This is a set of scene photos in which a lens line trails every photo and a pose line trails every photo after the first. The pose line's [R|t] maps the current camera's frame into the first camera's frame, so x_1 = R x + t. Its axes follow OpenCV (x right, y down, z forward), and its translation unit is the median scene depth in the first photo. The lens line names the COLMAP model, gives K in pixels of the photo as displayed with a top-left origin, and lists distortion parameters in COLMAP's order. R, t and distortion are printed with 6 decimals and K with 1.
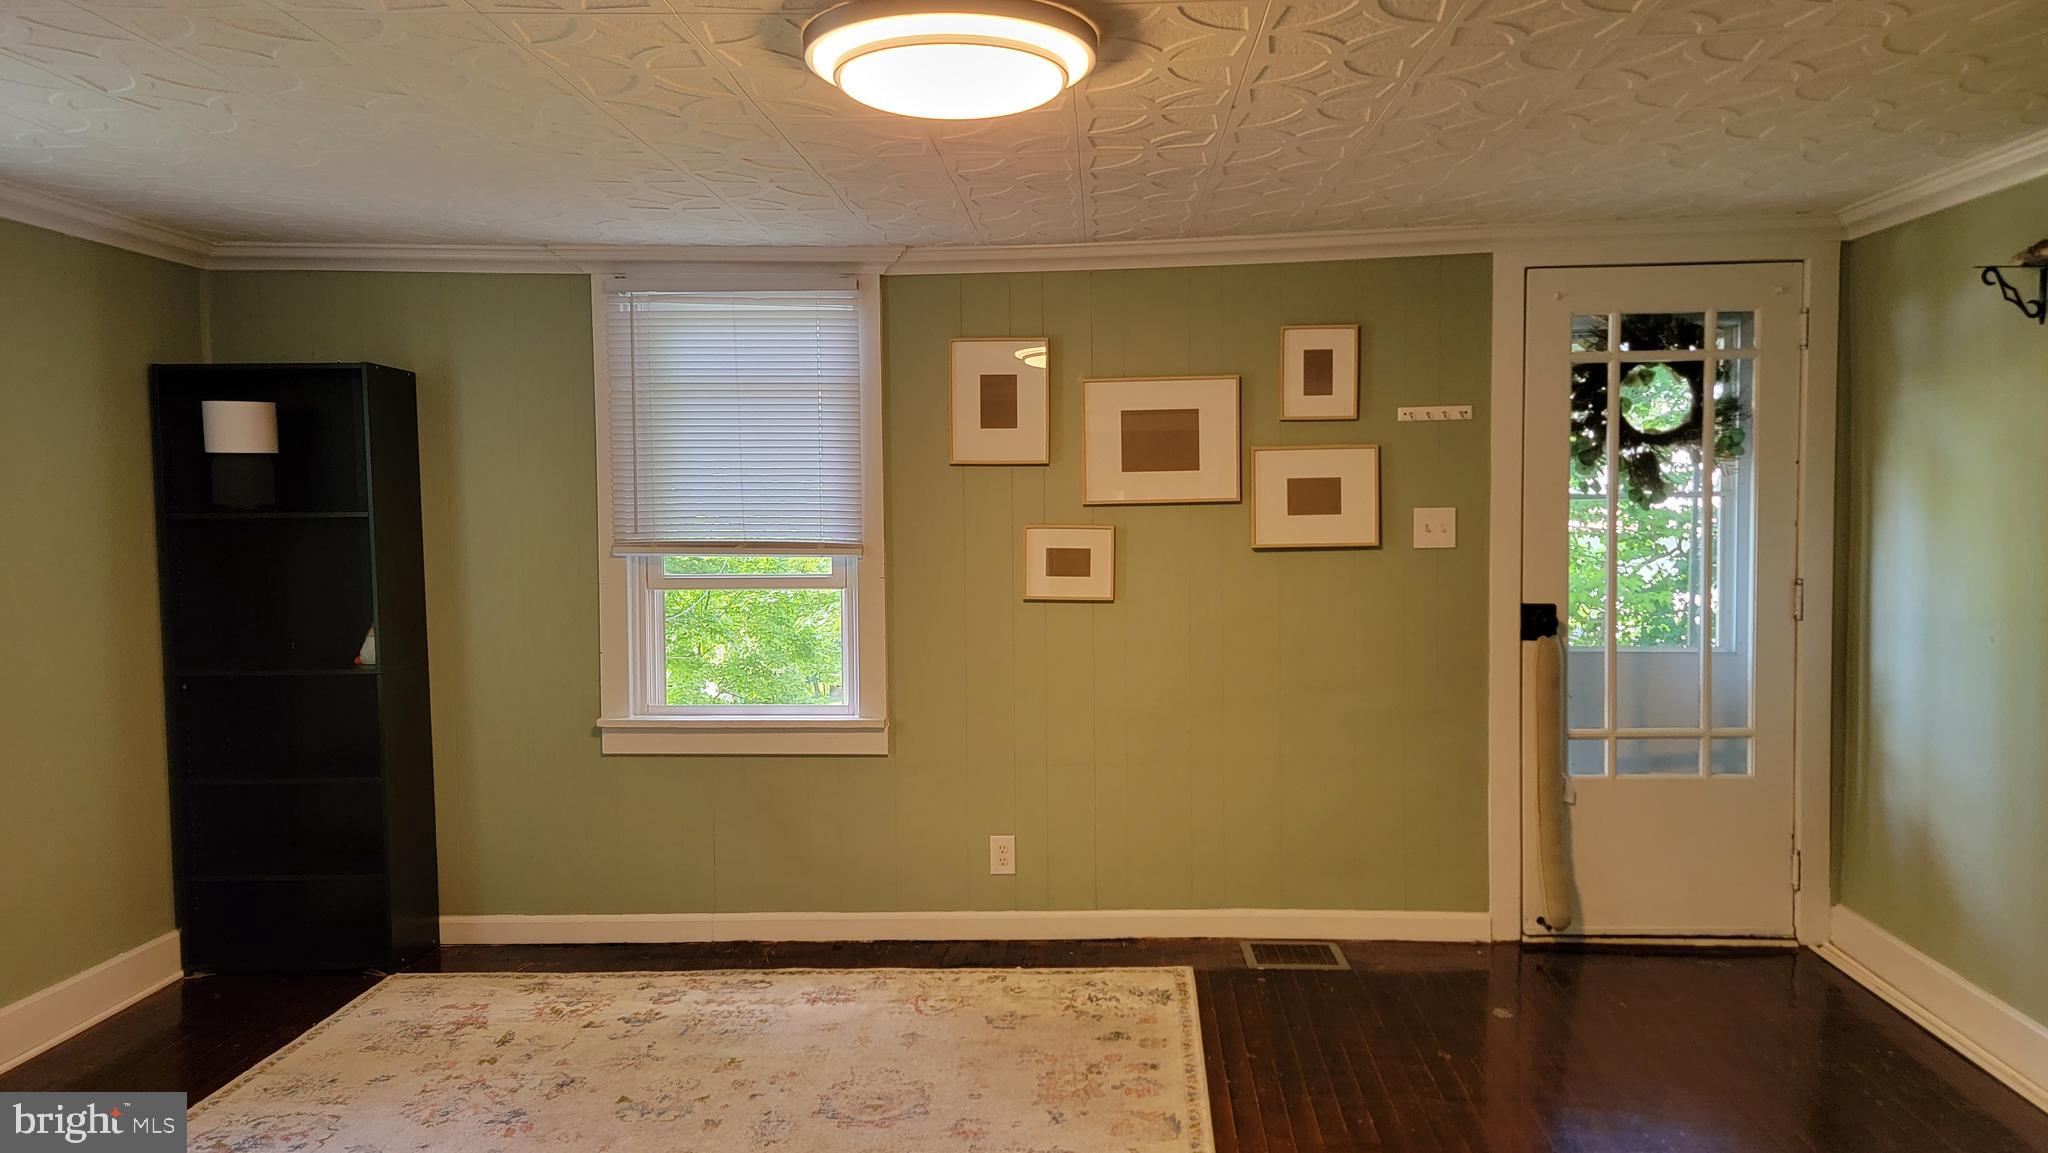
lens RADIAL K [[1414.3, 0, 1038.4], [0, 1414.3, 589.7], [0, 0, 1]] dist [0.070659, -0.013244]
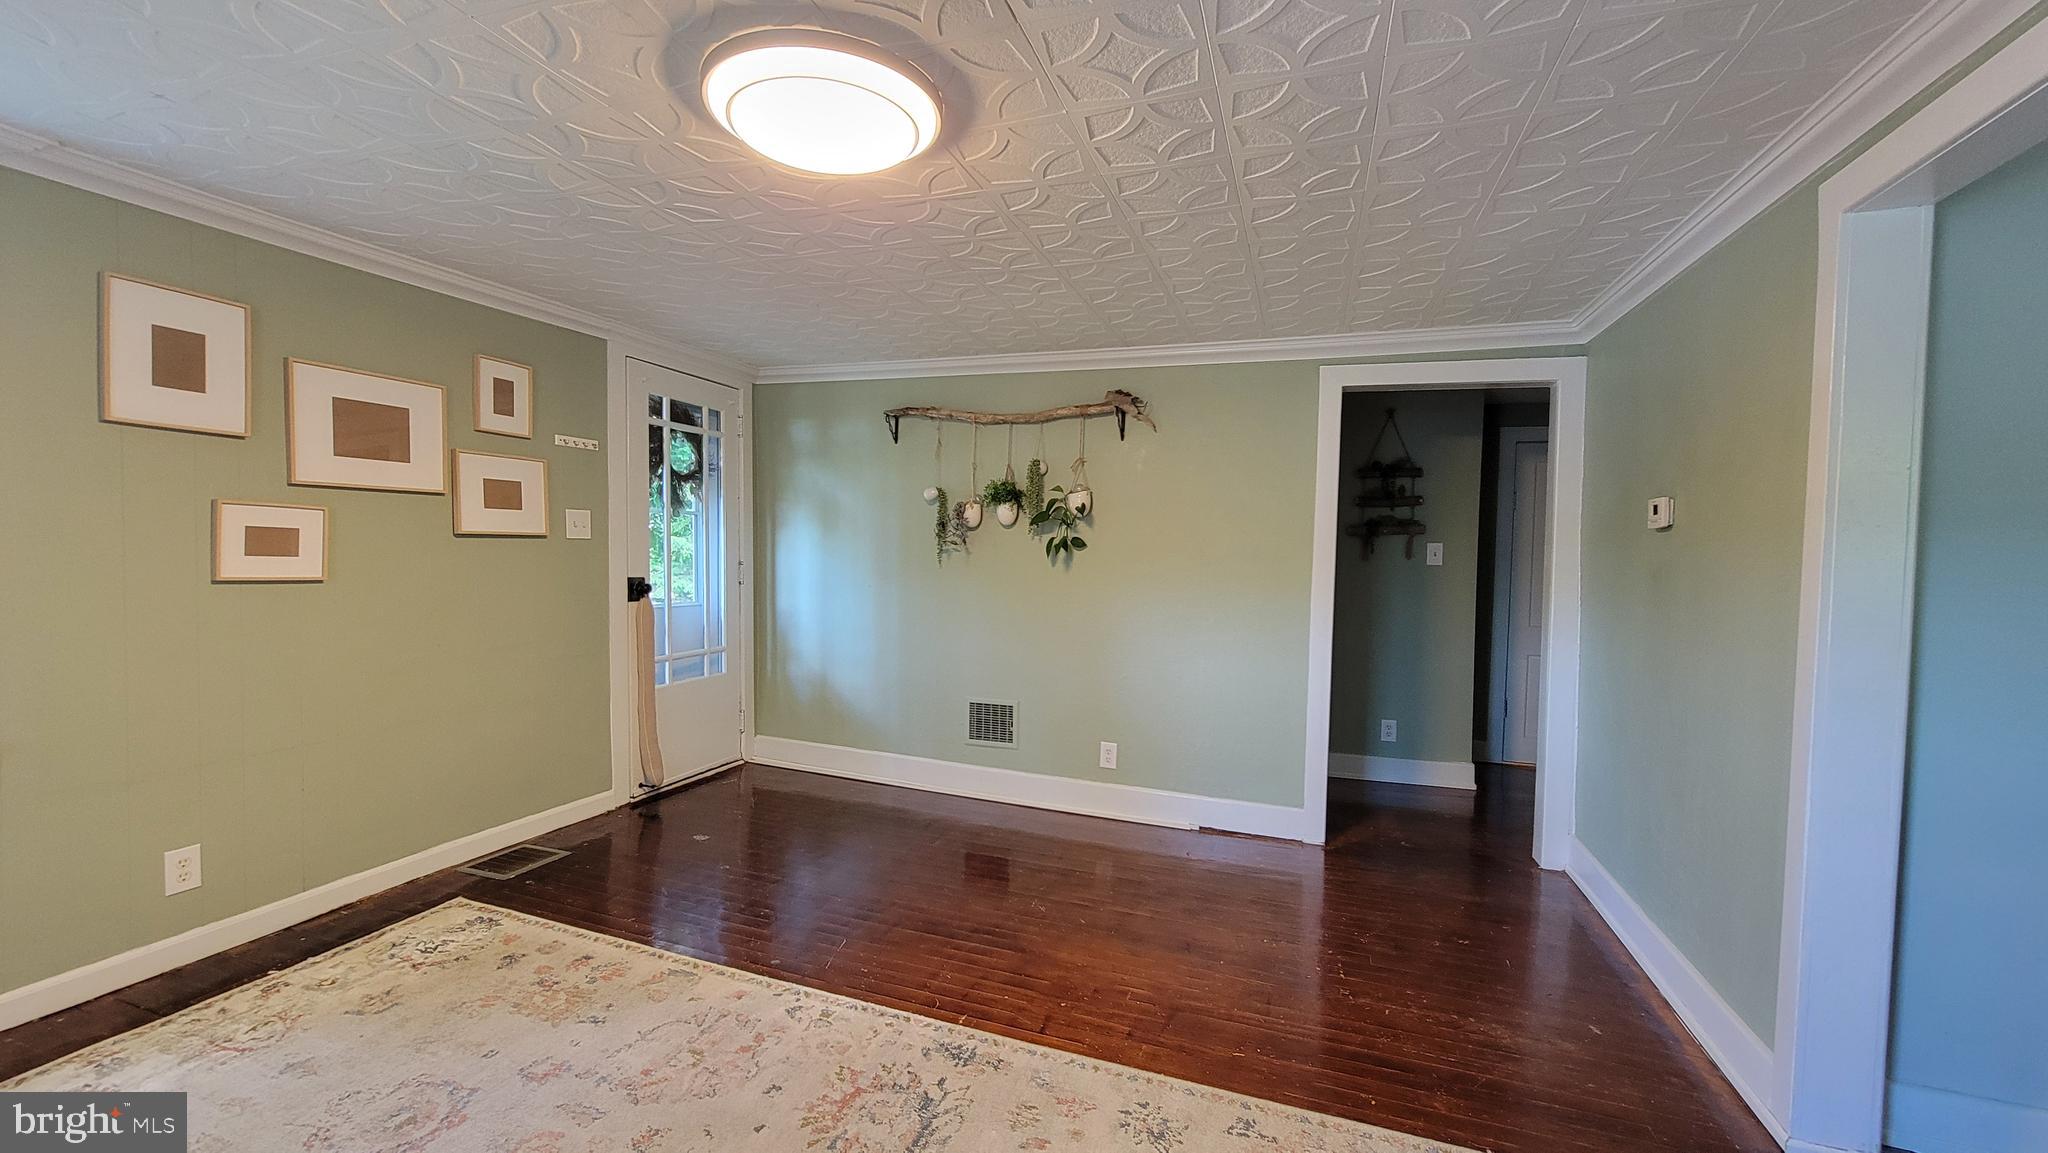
lens RADIAL K [[835.5, 0, 1012.5], [0, 835.5, 571.2], [0, 0, 1]] dist [-0.001003, -0.000658]
pose [[0.291794, -0.005333, 0.956466, -0.384439], [0.035739, 0.999347, -0.005331, 0.022434], [-0.955813, 0.035739, 0.291794, 0.355007]]
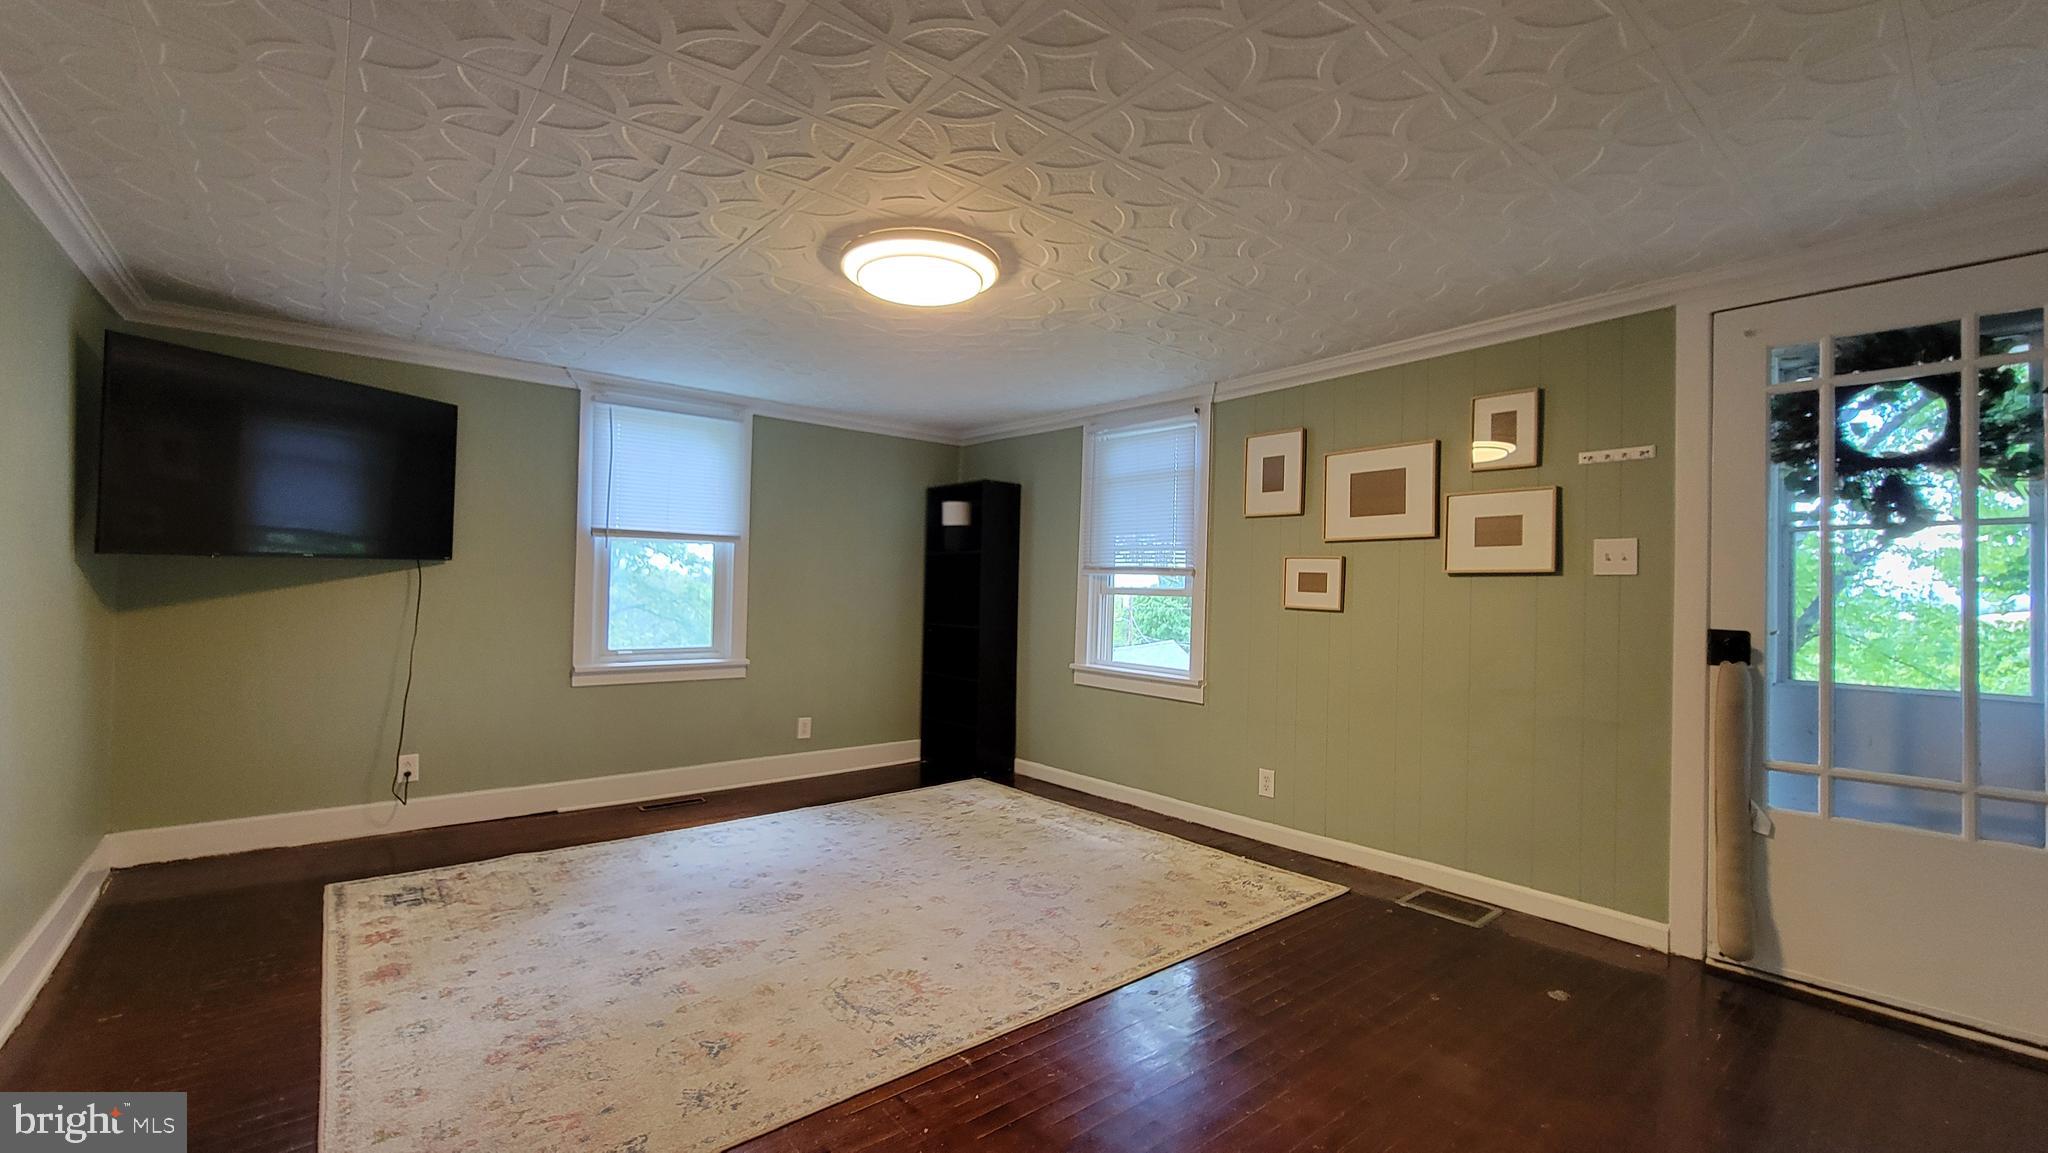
lens RADIAL K [[835.5, 0, 1014.4], [0, 835.5, 566.8], [0, 0, 1]] dist [-0.001003, -0.000658]
pose [[0.675798, 0.005291, -0.737068, 0.444153], [-0.072622, 0.995587, -0.059439, 0.037171], [0.733501, 0.093696, 0.673200, 0.218518]]
